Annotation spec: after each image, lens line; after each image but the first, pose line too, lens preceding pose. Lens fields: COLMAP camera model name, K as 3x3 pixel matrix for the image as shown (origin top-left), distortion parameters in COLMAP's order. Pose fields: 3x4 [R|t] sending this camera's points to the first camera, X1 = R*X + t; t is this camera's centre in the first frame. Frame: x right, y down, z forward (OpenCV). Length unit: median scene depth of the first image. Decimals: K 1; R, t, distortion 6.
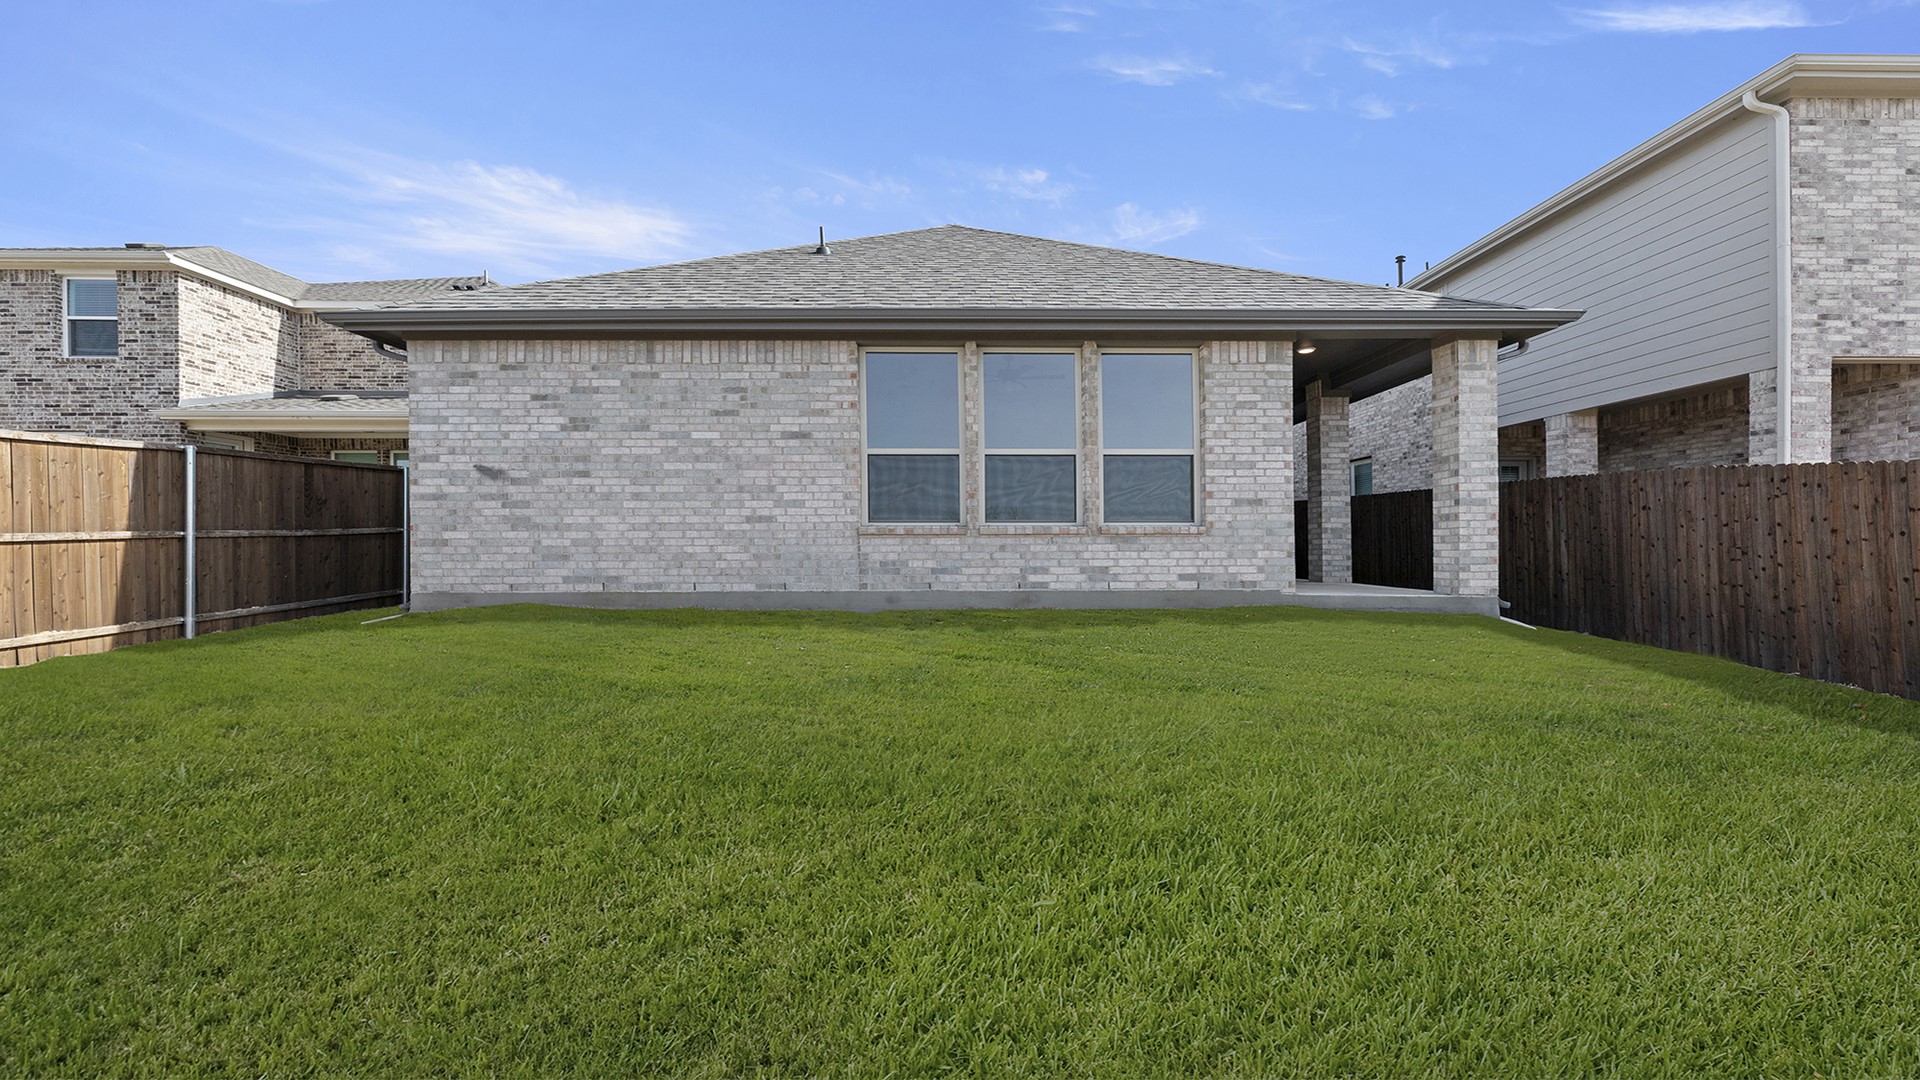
lens RADIAL K [[764.3, 0, 960.0], [0, 764.3, 540.0], [0, 0, 1]] dist [0.002583, -0.000397]
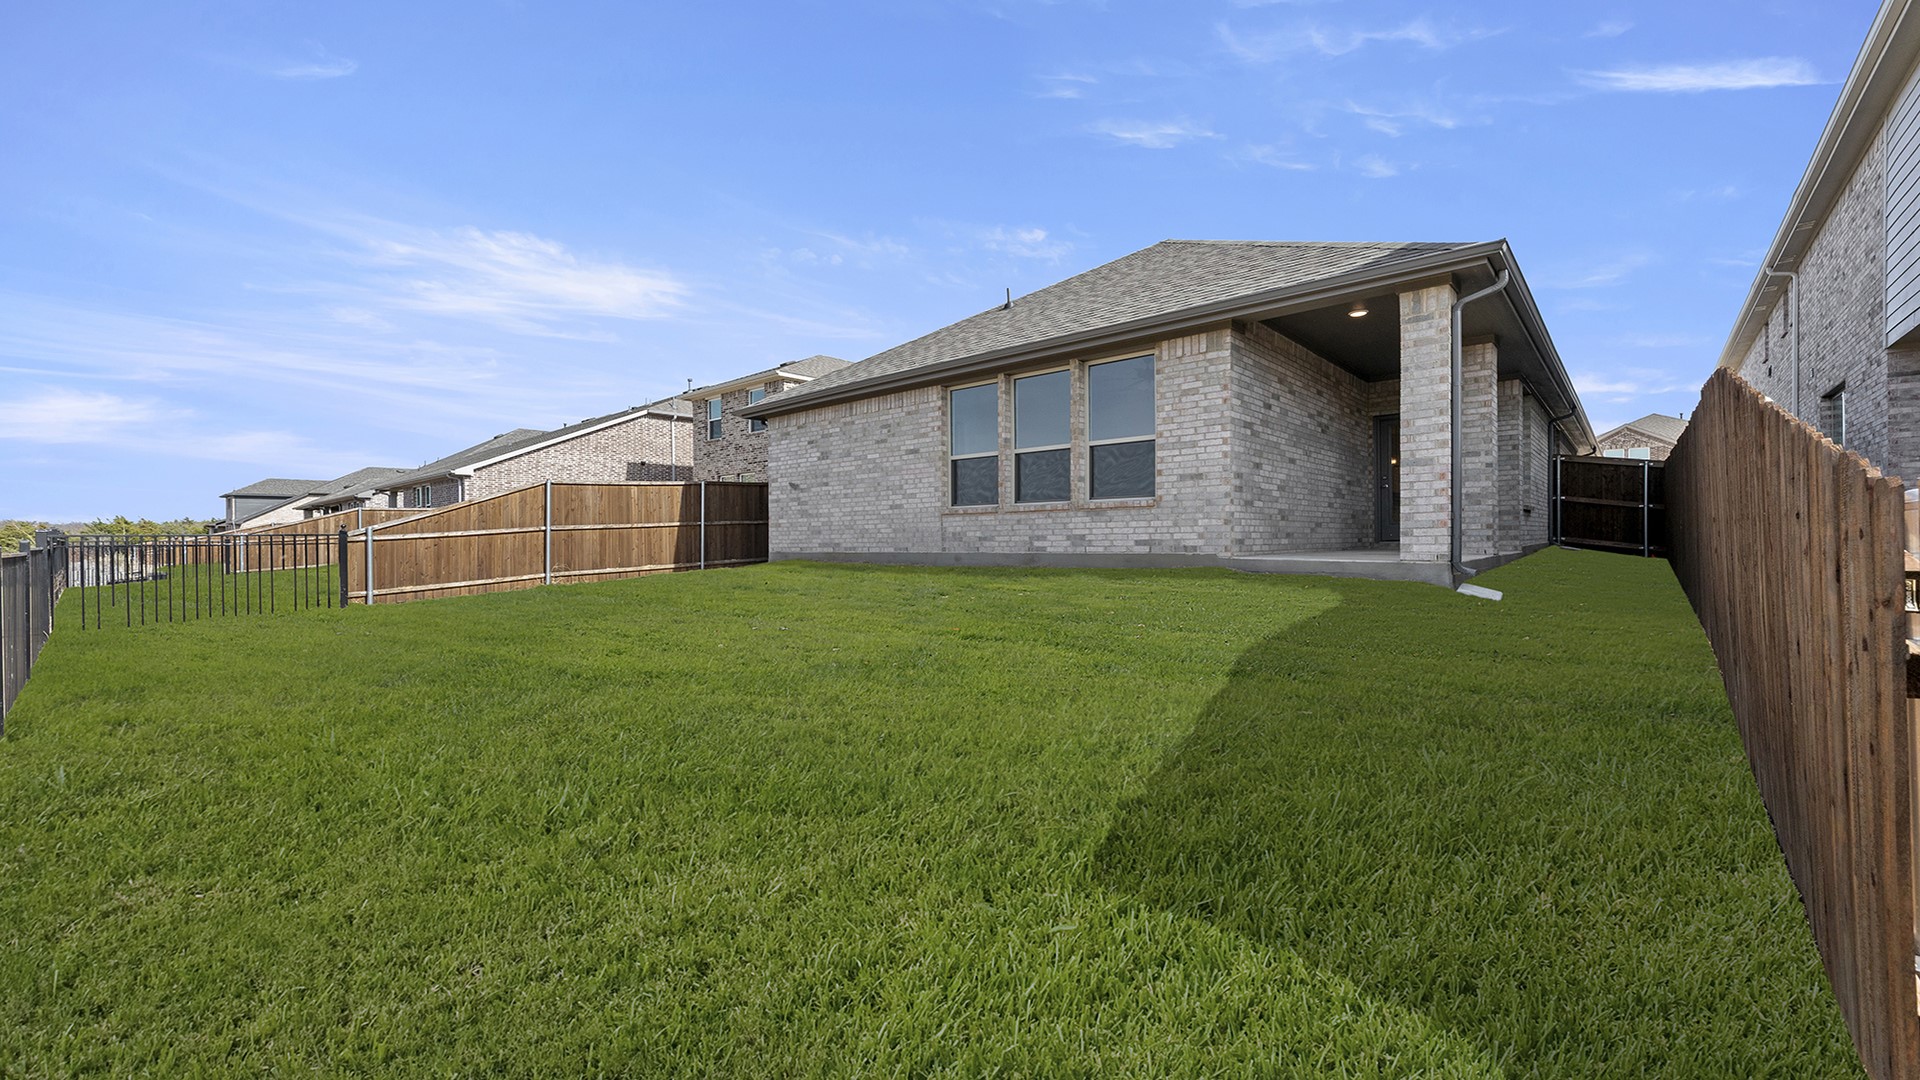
lens RADIAL K [[764.3, 0, 960.0], [0, 764.3, 540.0], [0, 0, 1]] dist [0.002583, -0.000397]
pose [[0.739493, -0.005635, -0.673140, 0.892542], [0.013571, 0.999887, 0.006538, 0.032604], [0.673027, -0.013970, 0.739486, -0.079246]]
